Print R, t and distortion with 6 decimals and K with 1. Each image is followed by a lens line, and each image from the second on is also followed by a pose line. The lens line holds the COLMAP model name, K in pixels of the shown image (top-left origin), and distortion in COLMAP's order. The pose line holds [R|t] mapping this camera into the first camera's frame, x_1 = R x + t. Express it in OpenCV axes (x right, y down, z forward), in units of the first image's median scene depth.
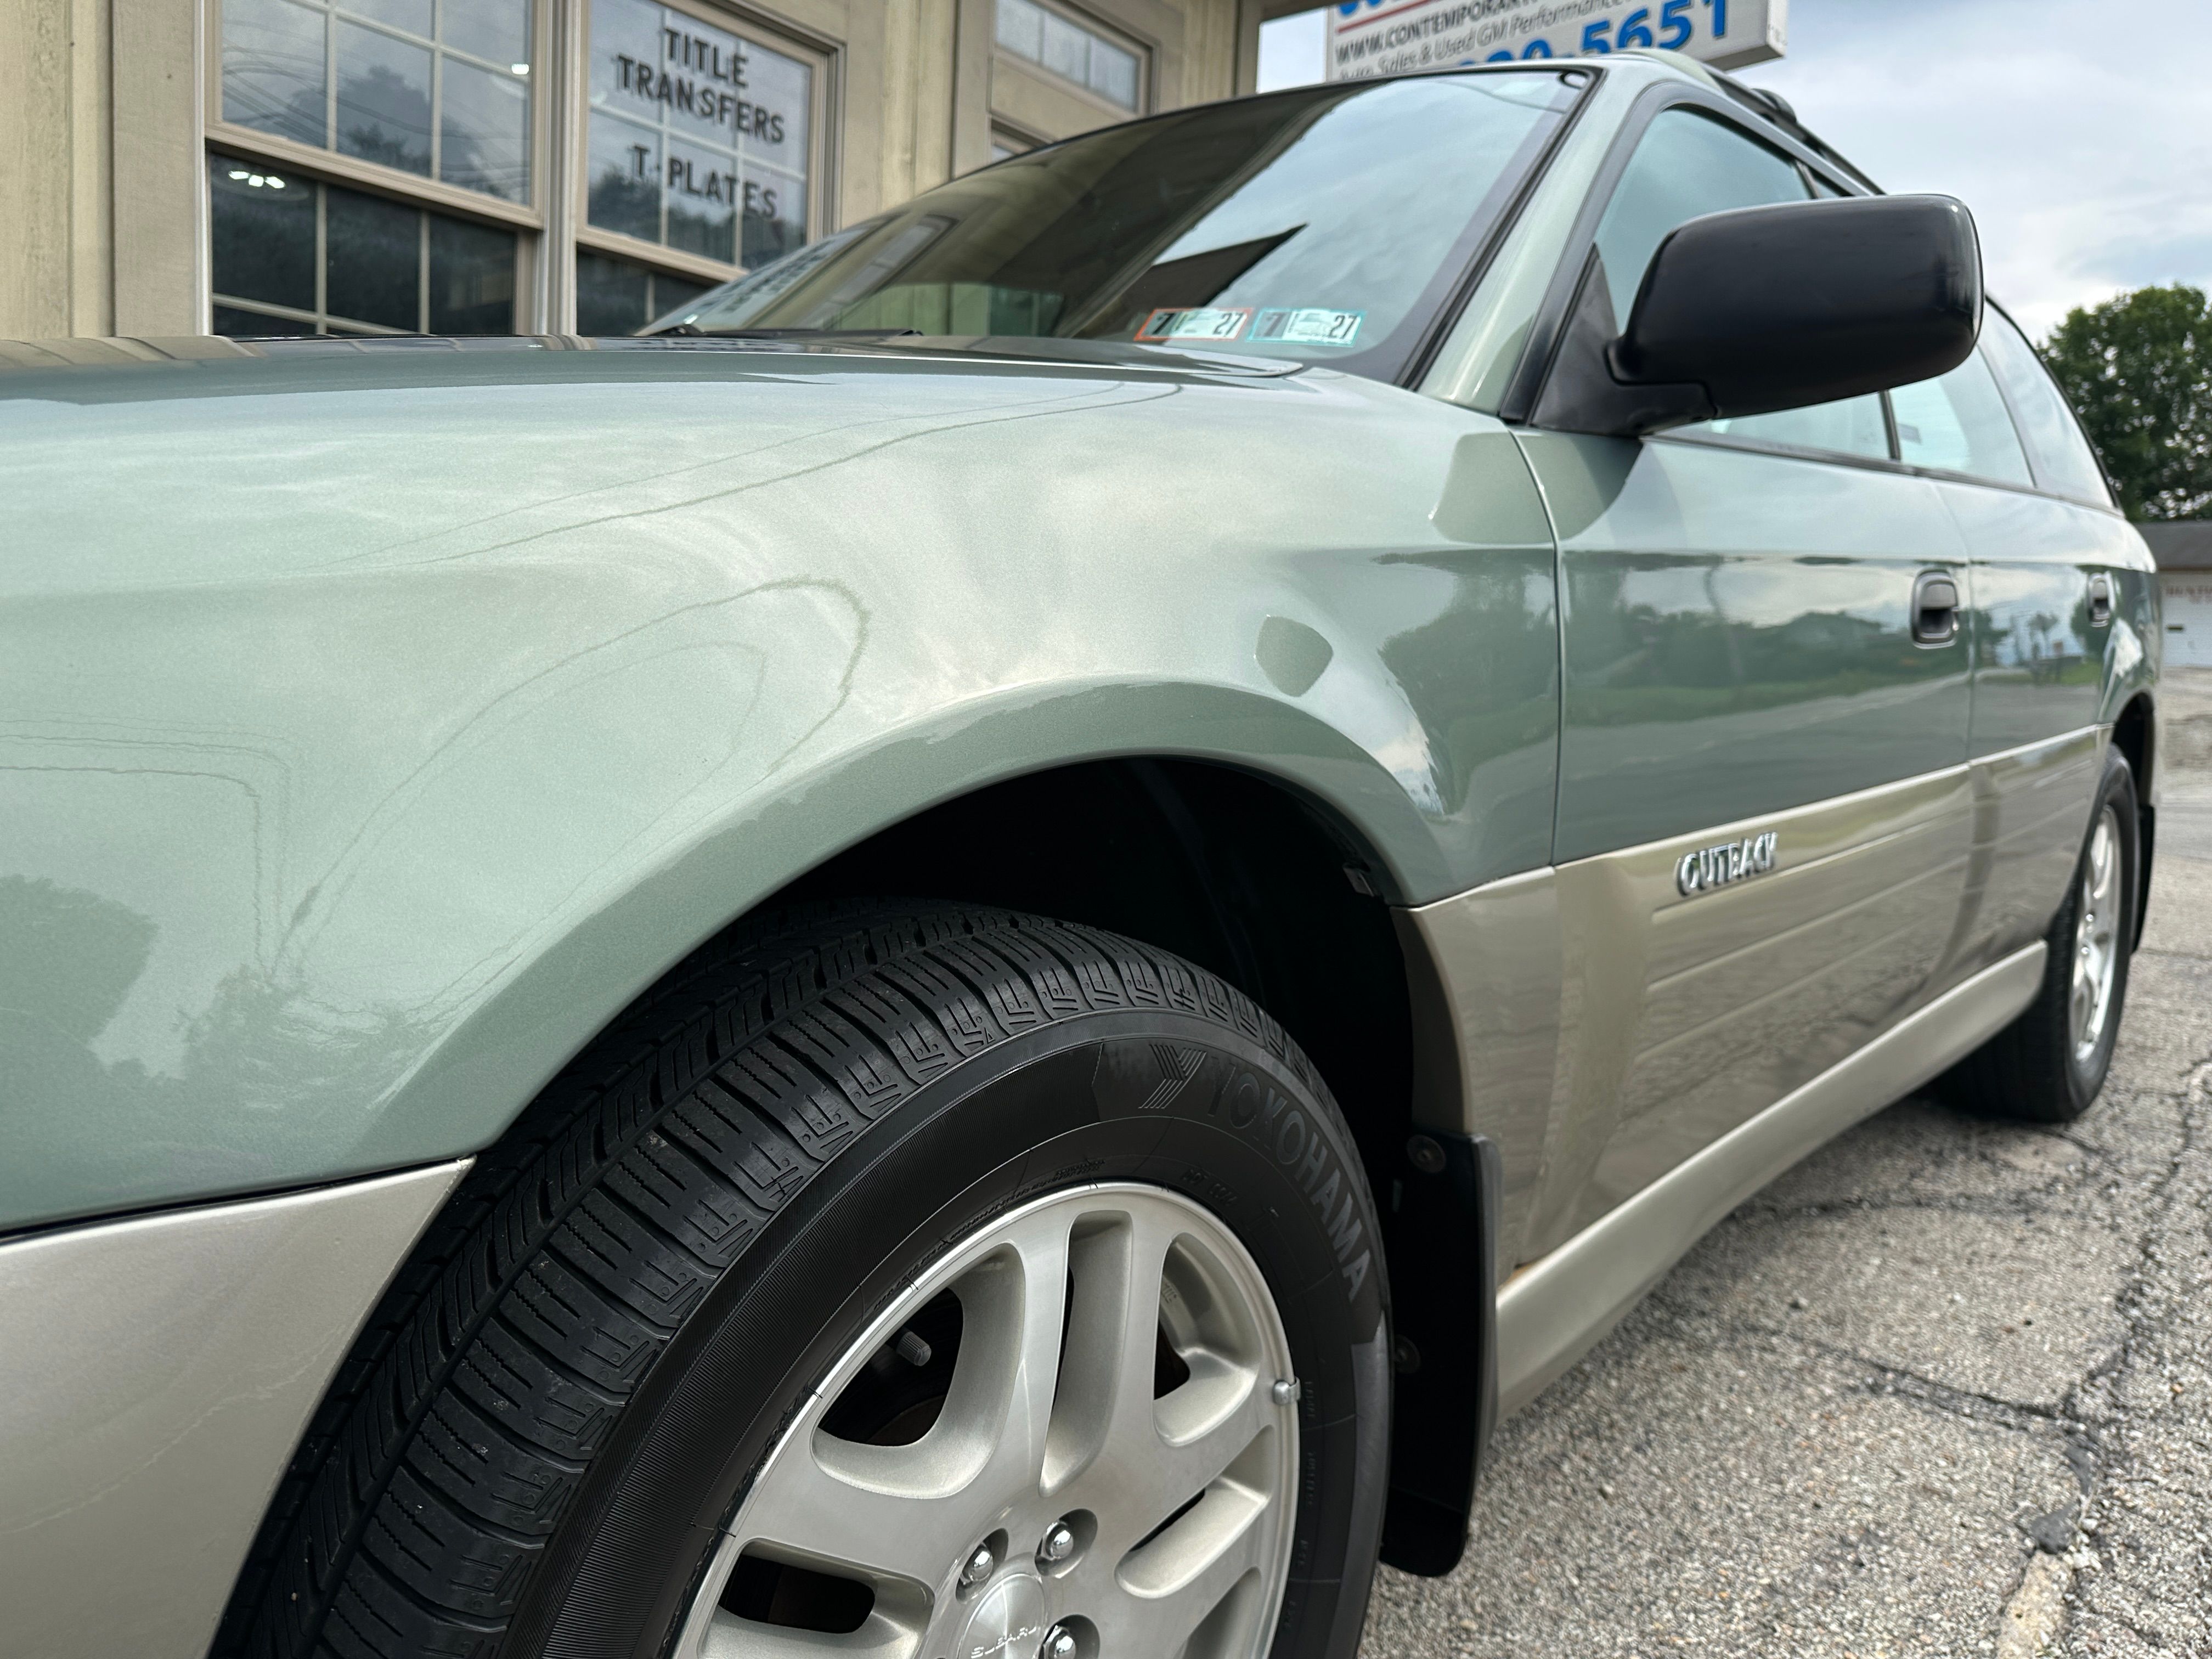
lens RADIAL K [[1608.7, 0, 1106.0], [0, 1608.7, 829.5], [0, 0, 1]] dist [0.004413, -0.011265]
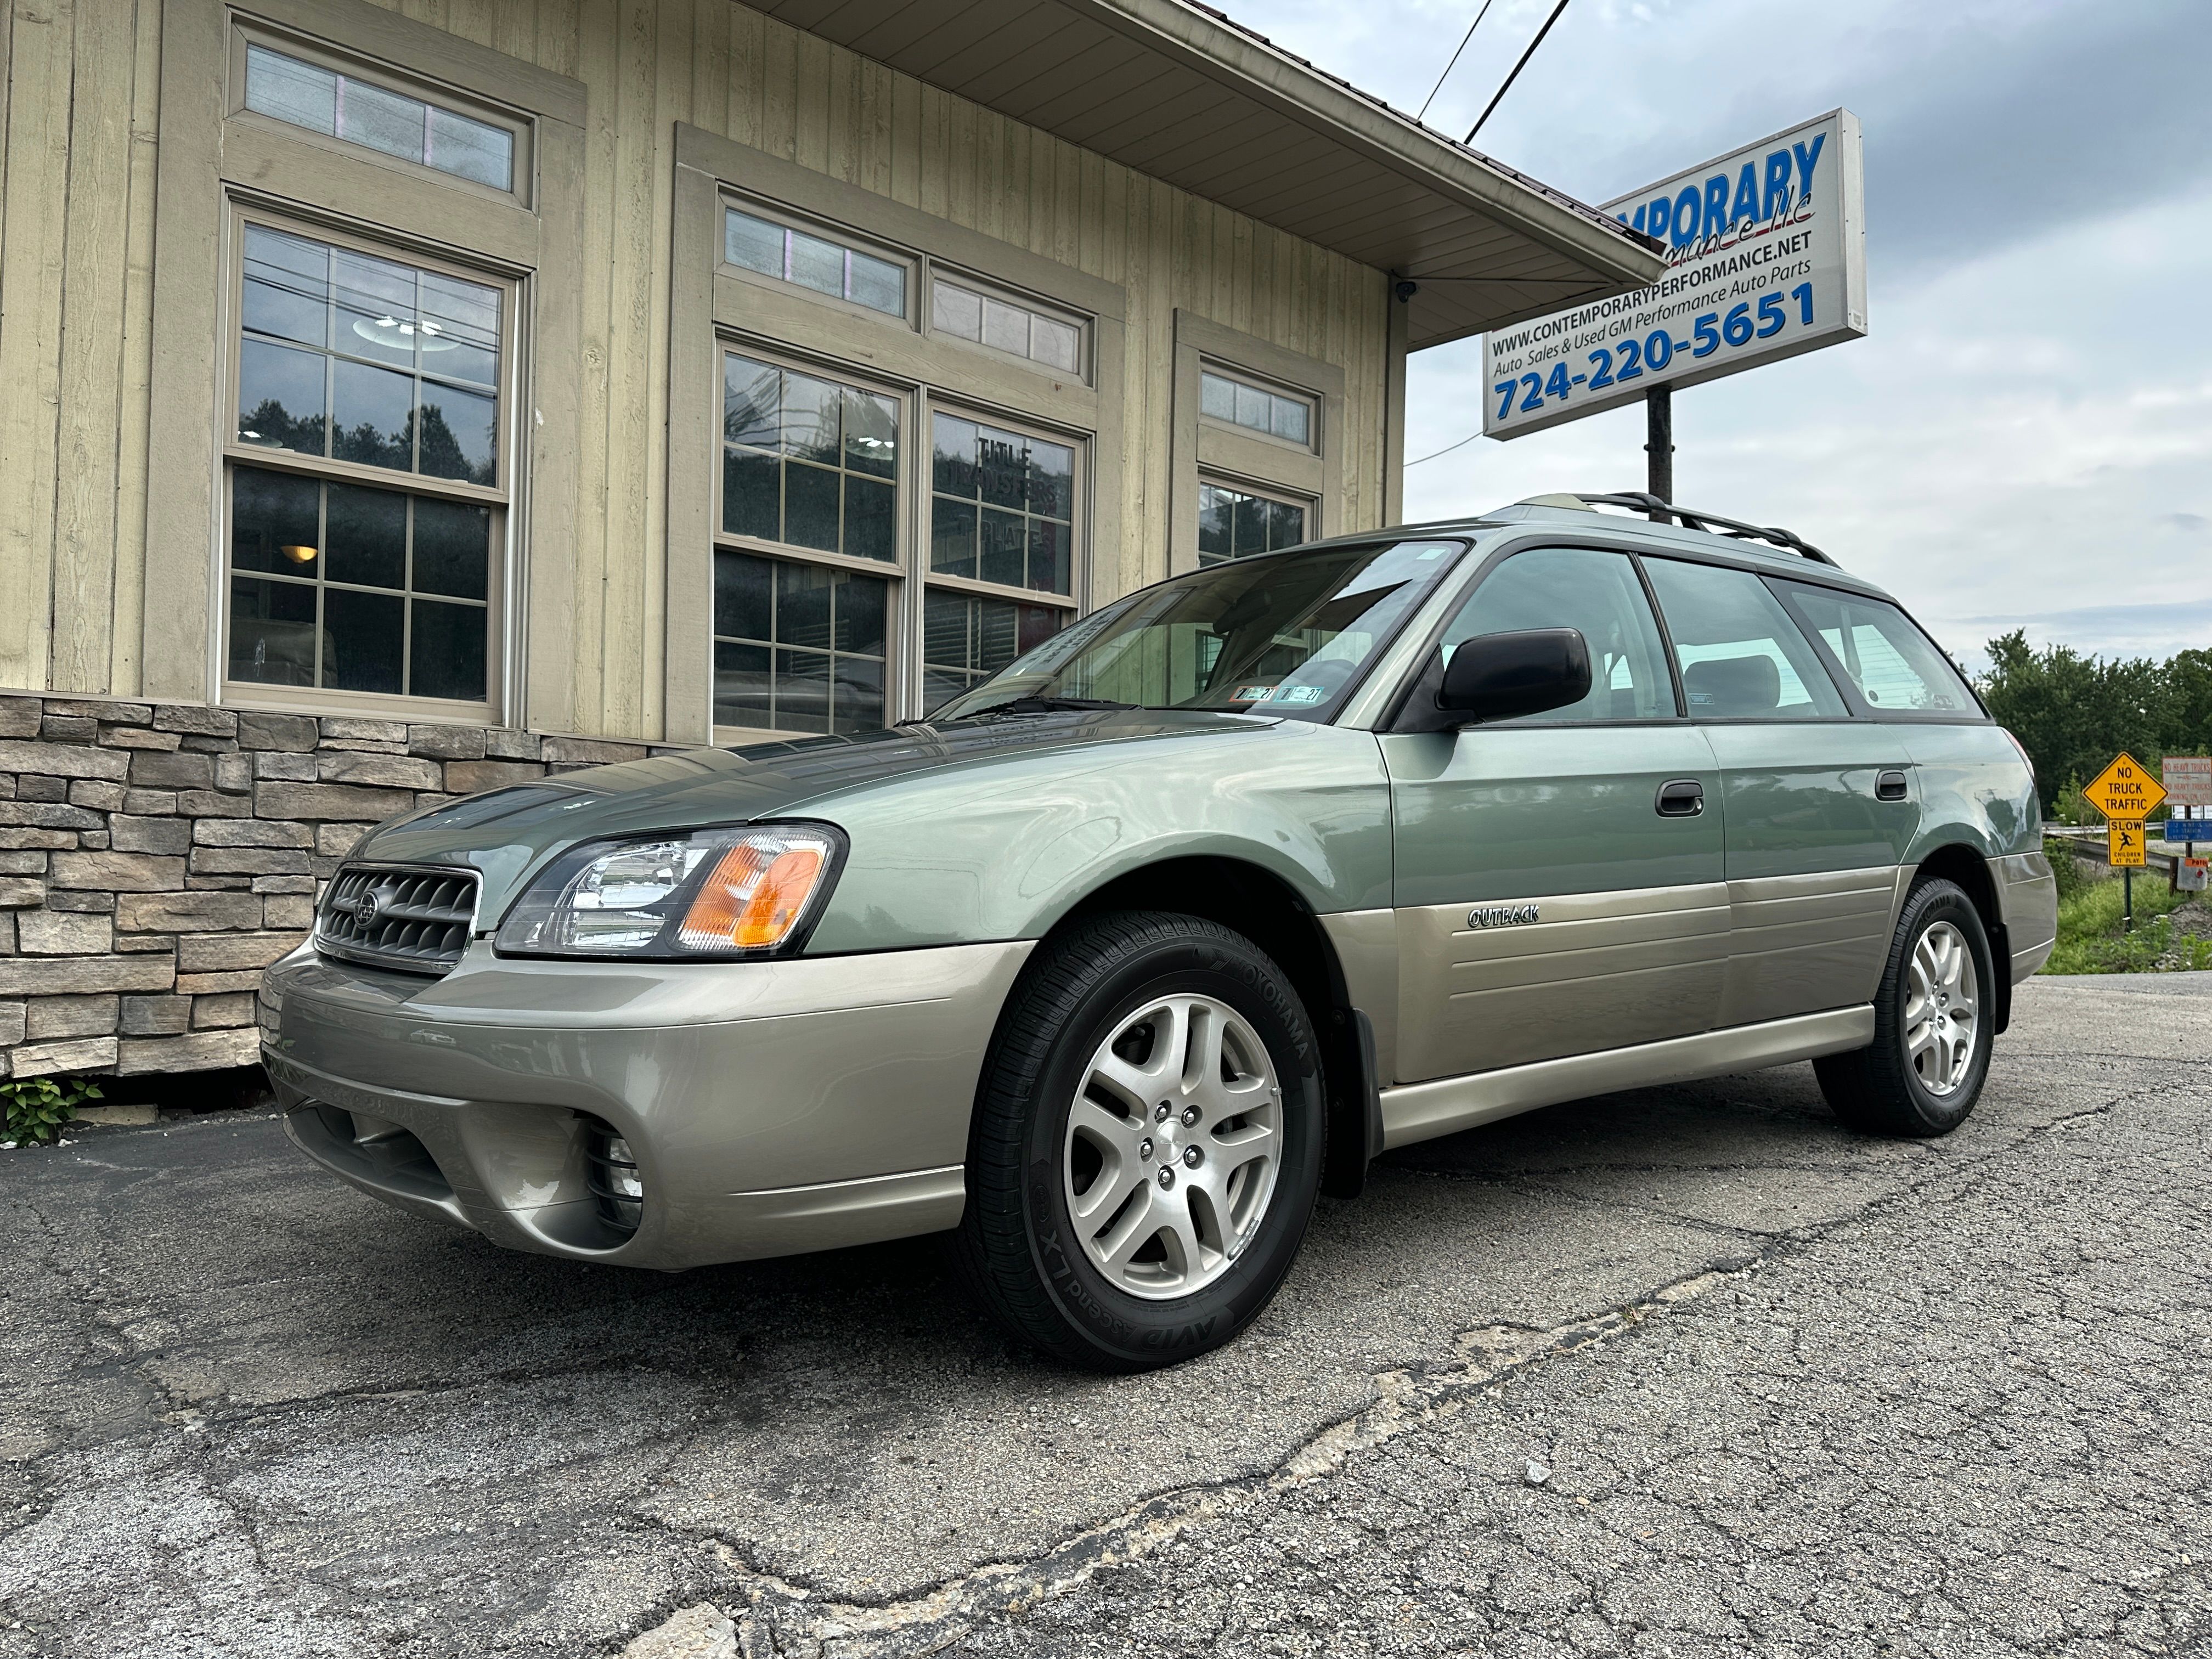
lens RADIAL K [[1570.9, 0, 1112.7], [0, 1570.9, 871.6], [0, 0, 1]] dist [0.001897, -0.002971]
pose [[0.989167, -0.024573, -0.144721, 0.070206], [0.010275, 0.995061, -0.098730, 0.070172], [0.146433, 0.096173, 0.984534, -0.517708]]
